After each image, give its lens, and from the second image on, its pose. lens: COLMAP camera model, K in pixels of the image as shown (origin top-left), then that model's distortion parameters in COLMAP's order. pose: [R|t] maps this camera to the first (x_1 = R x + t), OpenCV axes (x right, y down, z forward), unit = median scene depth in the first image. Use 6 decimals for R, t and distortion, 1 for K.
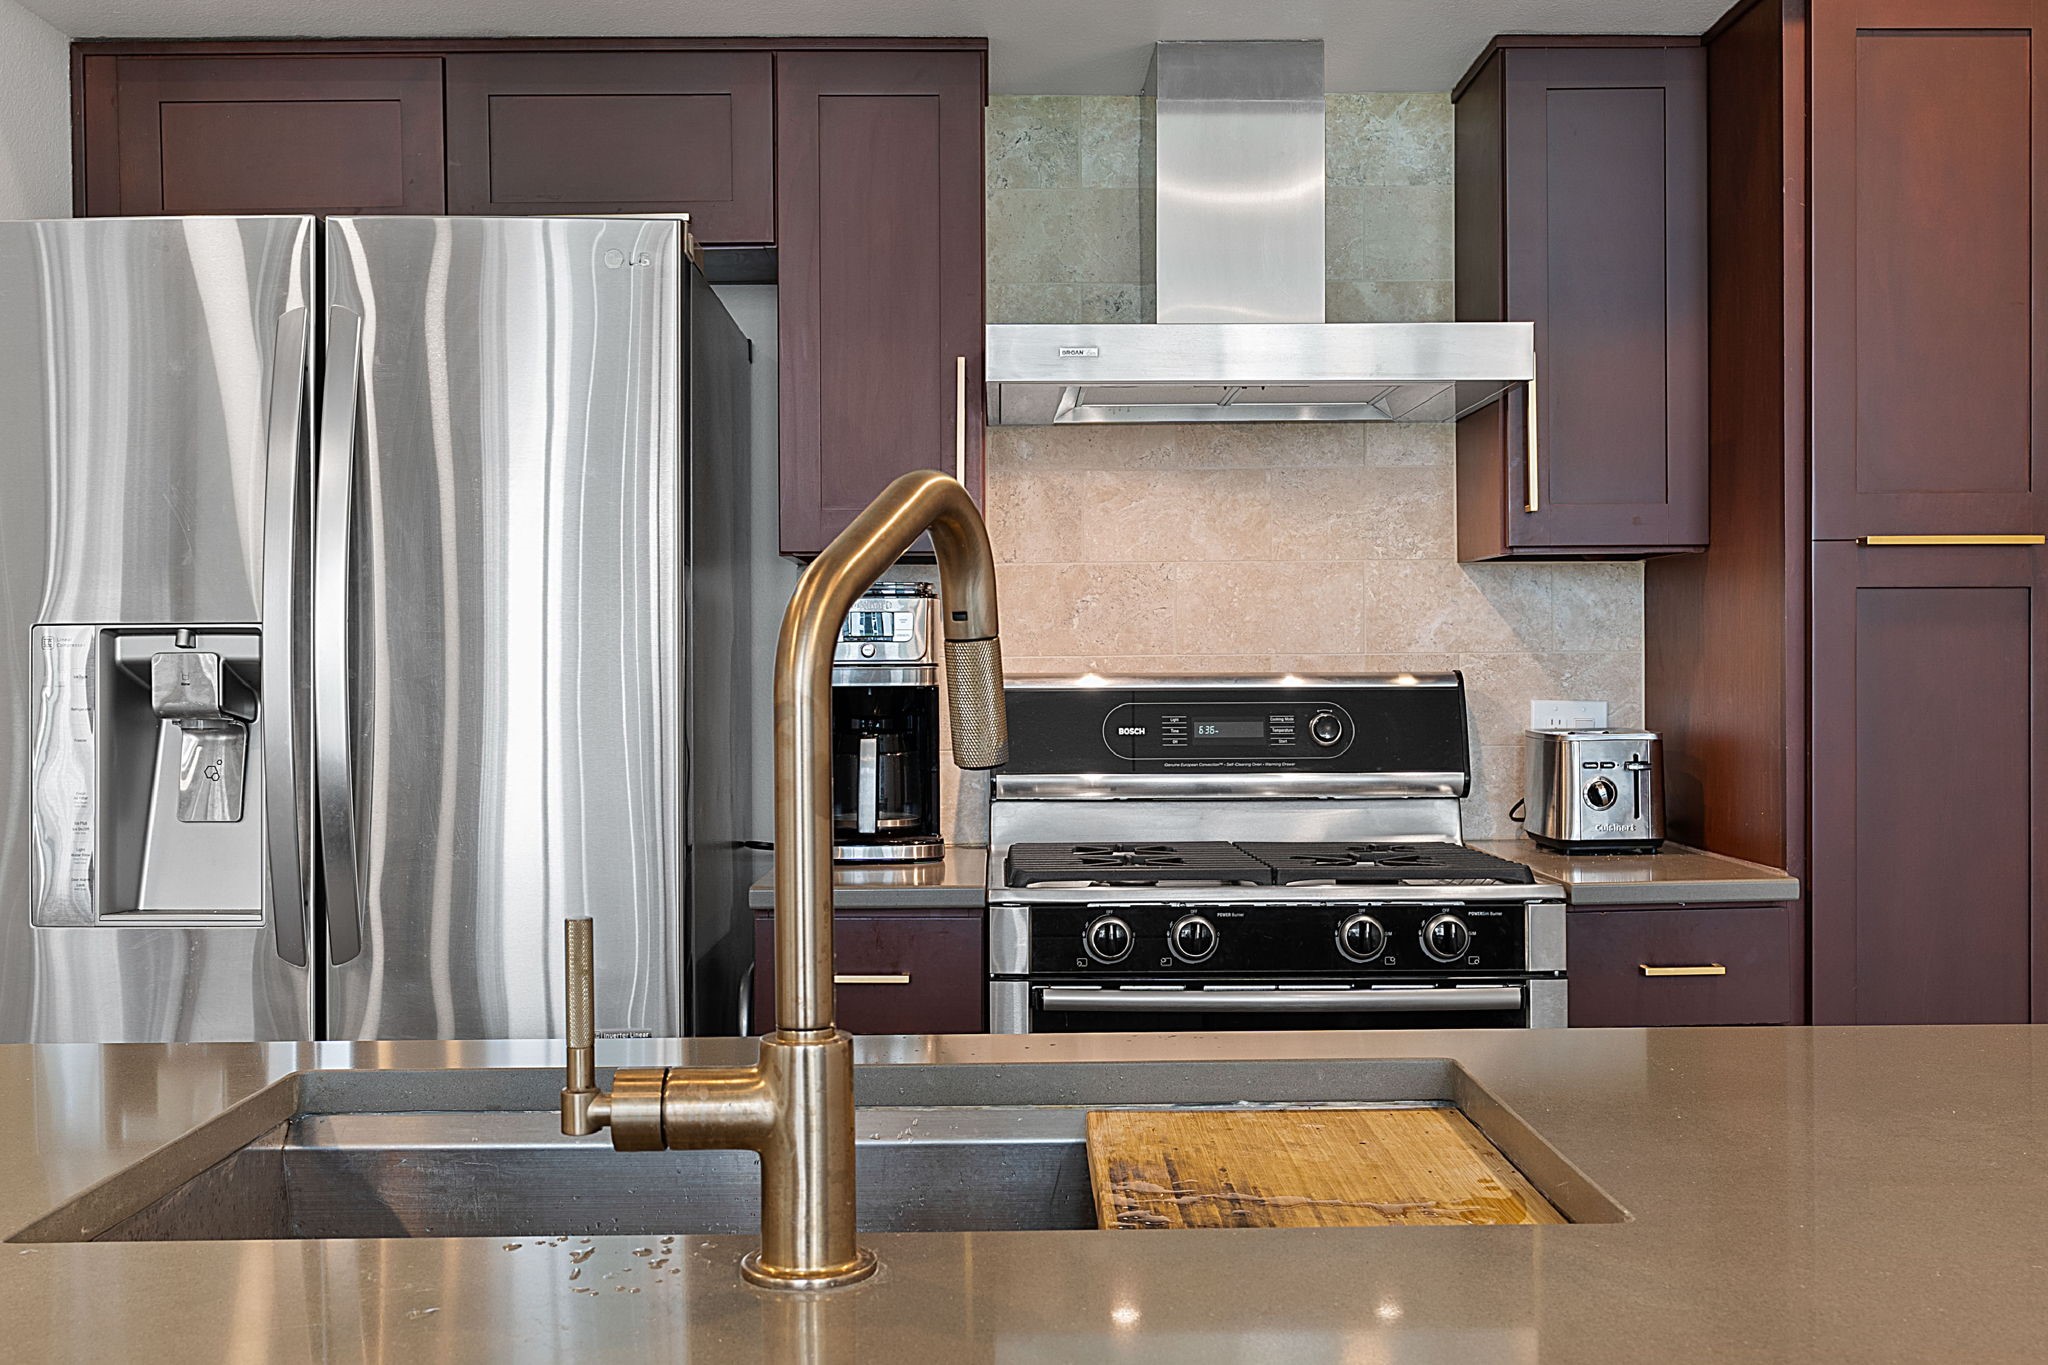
lens RADIAL K [[1986.7, 0, 1045.6], [0, 1986.7, 680.5], [0, 0, 1]] dist [0.008027, 0.006088]
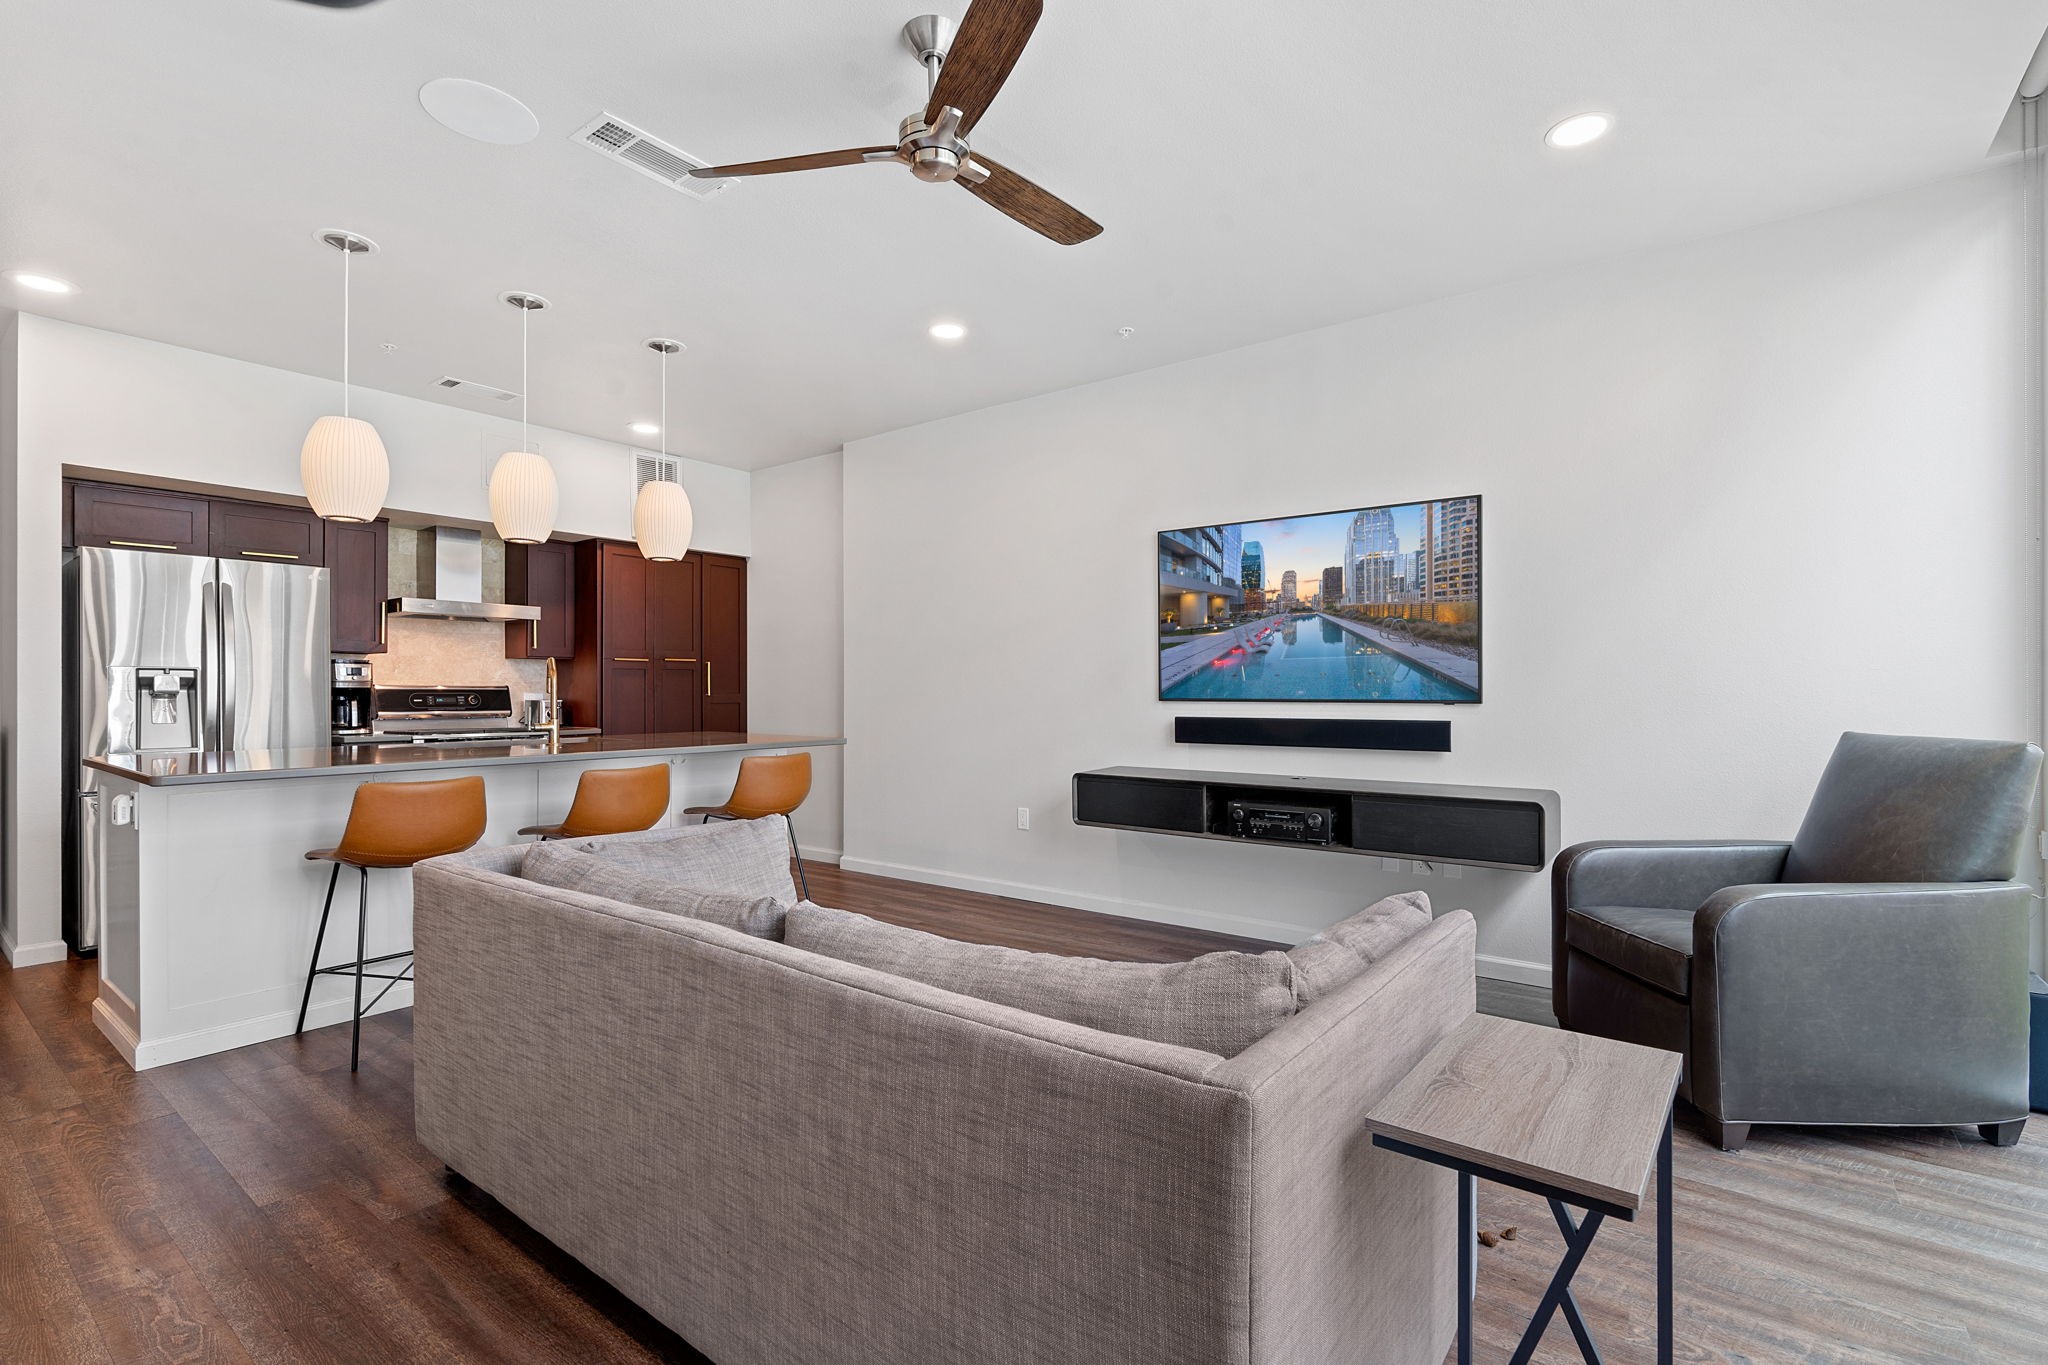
lens RADIAL K [[935.7, 0, 1020.8], [0, 935.7, 689.6], [0, 0, 1]] dist [-0.002648, 0.000353]
pose [[0.620347, 0.007761, 0.784289, -0.676381], [0.001258, 0.999940, -0.010890, 0.027280], [-0.784327, 0.007742, 0.620300, -1.058816]]
